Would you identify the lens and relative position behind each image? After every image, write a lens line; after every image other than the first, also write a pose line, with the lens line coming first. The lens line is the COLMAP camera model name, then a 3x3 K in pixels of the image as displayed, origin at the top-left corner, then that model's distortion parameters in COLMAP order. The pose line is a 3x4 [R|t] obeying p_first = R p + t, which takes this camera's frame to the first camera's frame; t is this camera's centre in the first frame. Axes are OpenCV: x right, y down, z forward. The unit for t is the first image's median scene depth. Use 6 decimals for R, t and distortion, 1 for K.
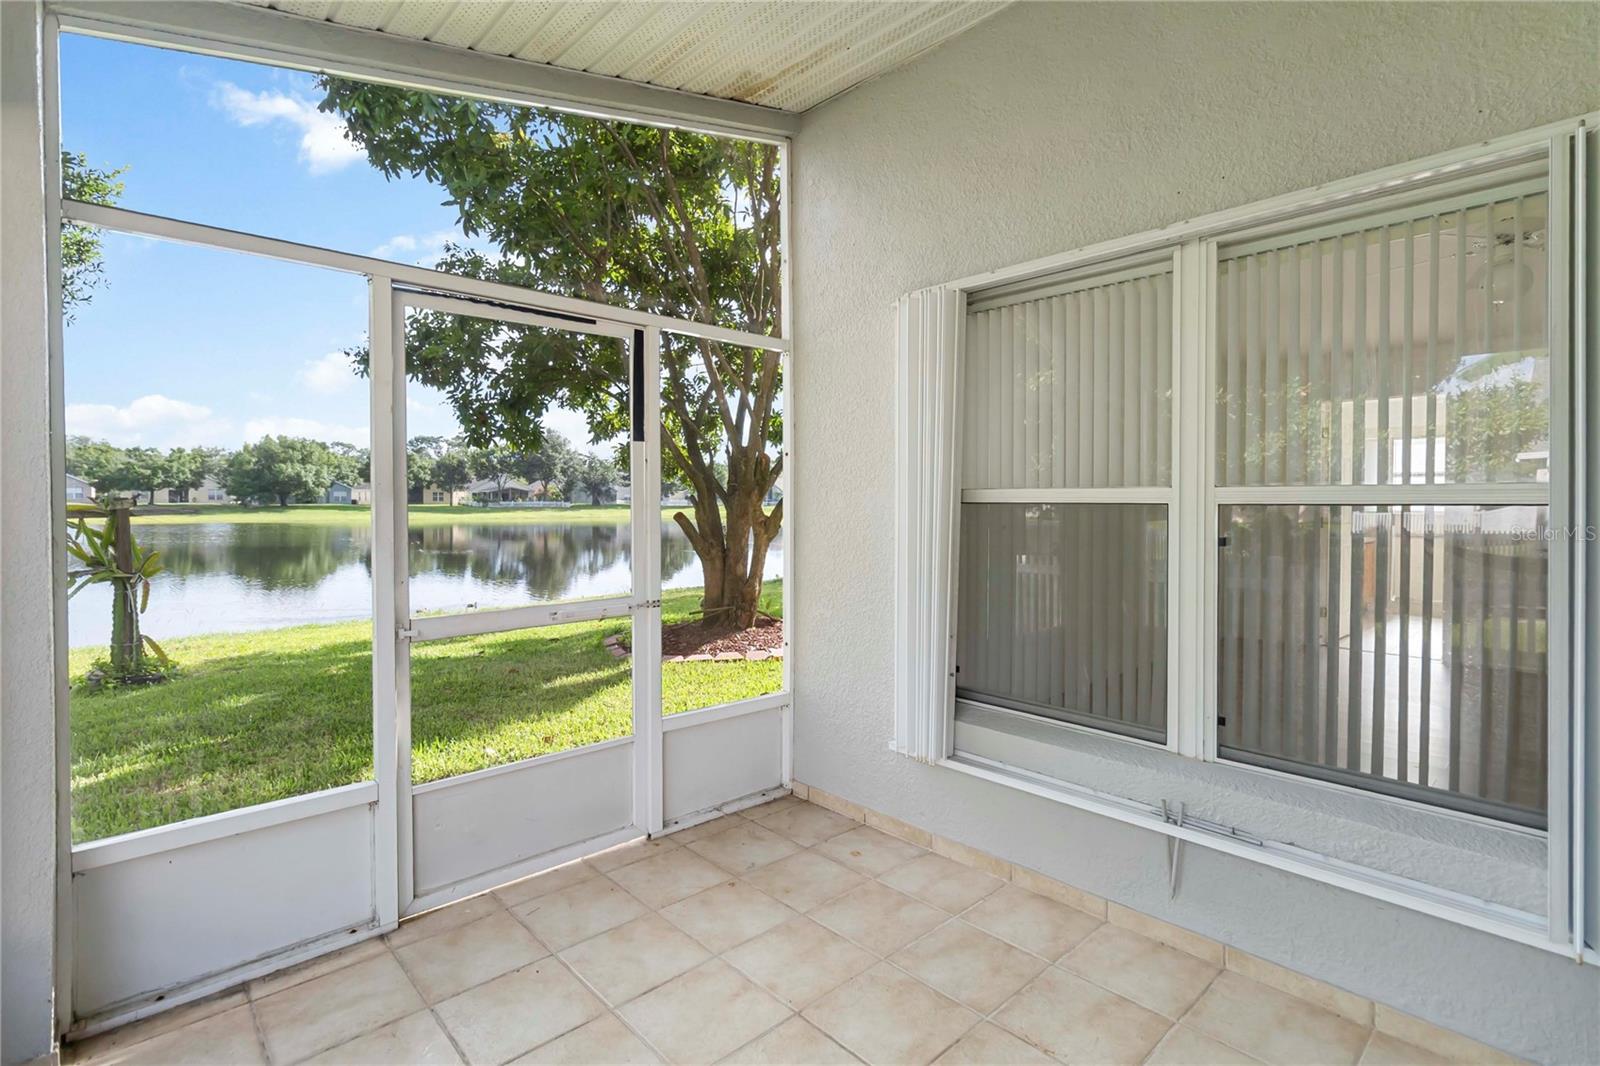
lens RADIAL K [[745.2, 0, 820.0], [0, 745.2, 510.7], [0, 0, 1]] dist [-0.000788, -0.000595]
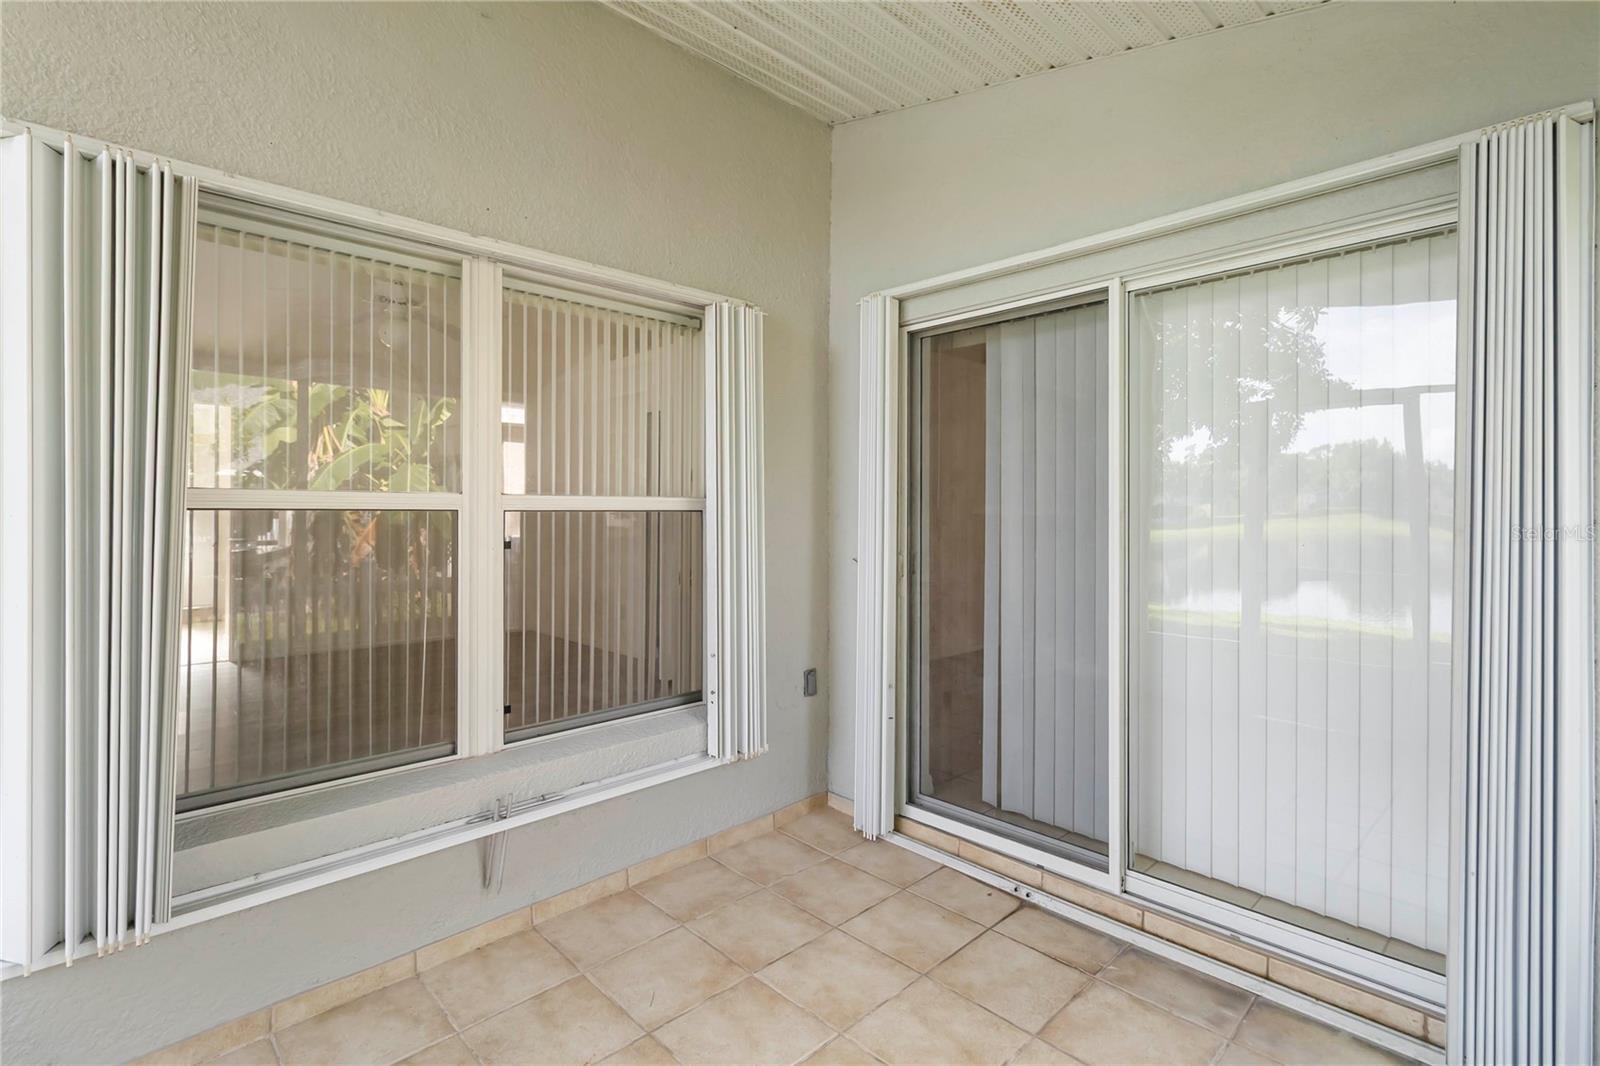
lens RADIAL K [[745.2, 0, 796.9], [0, 745.2, 506.1], [0, 0, 1]] dist [-0.000788, -0.000595]
pose [[0.014253, 0.002366, 0.999896, -0.521379], [0.008888, 0.999957, -0.002493, -0.007923], [-0.999859, 0.008923, 0.014231, 0.535328]]
